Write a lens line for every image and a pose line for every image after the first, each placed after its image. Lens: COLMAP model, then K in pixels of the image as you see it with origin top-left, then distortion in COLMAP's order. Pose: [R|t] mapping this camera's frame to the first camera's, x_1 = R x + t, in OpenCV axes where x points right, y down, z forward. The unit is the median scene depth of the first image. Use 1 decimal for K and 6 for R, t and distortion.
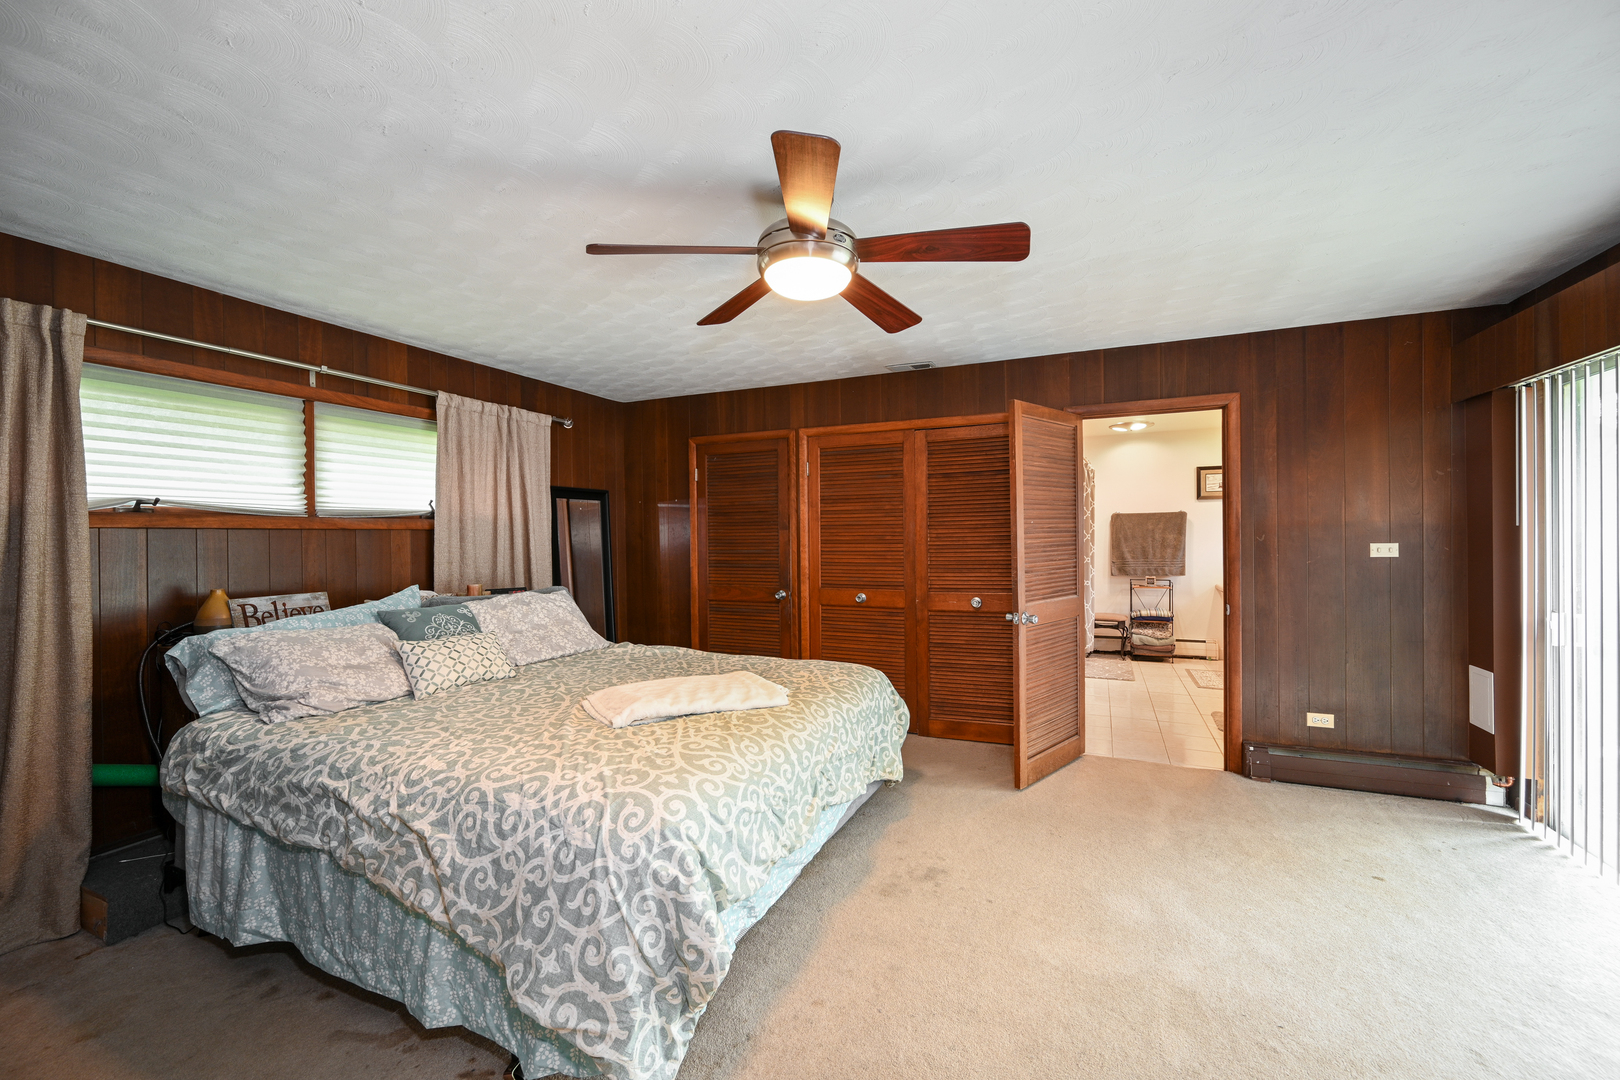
lens RADIAL K [[635.5, 0, 810.0], [0, 635.5, 540.0], [0, 0, 1]] dist [0.000303, -0.000017]
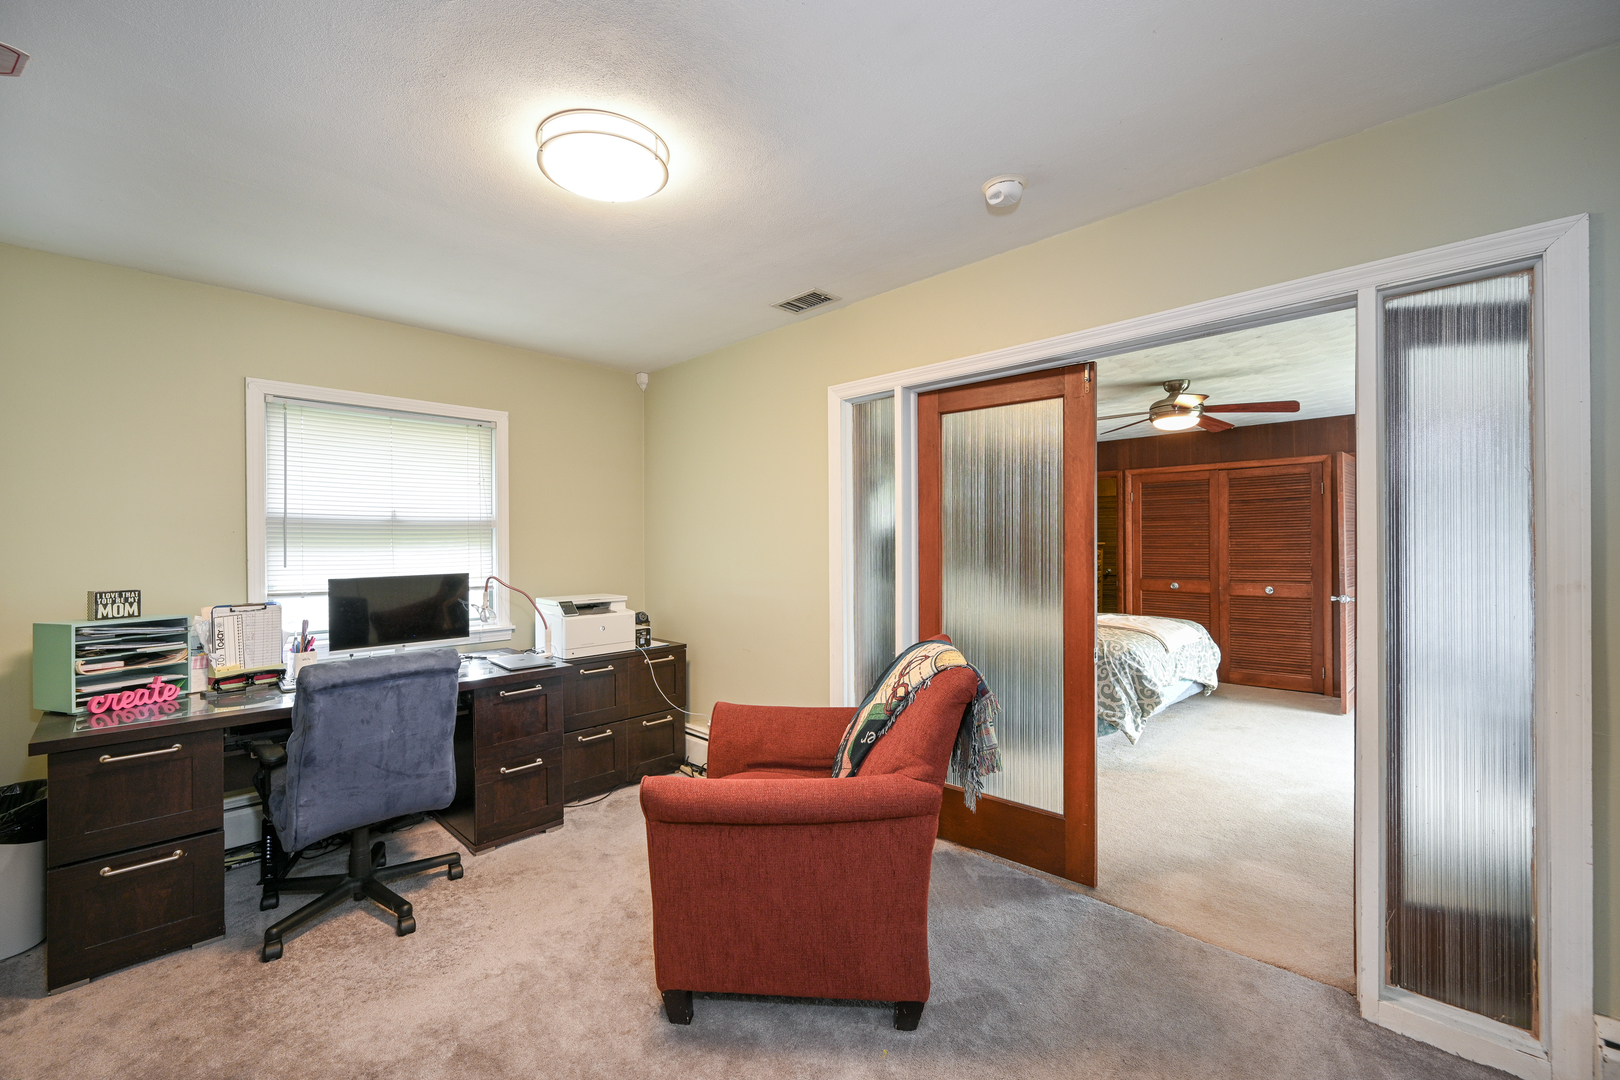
lens RADIAL K [[635.5, 0, 810.0], [0, 635.5, 540.0], [0, 0, 1]] dist [0.000303, -0.000017]
pose [[0.932590, 0.004896, -0.360903, -0.183481], [-0.009606, 0.999890, -0.011258, 0.010840], [0.360809, 0.013966, 0.932535, -0.696887]]
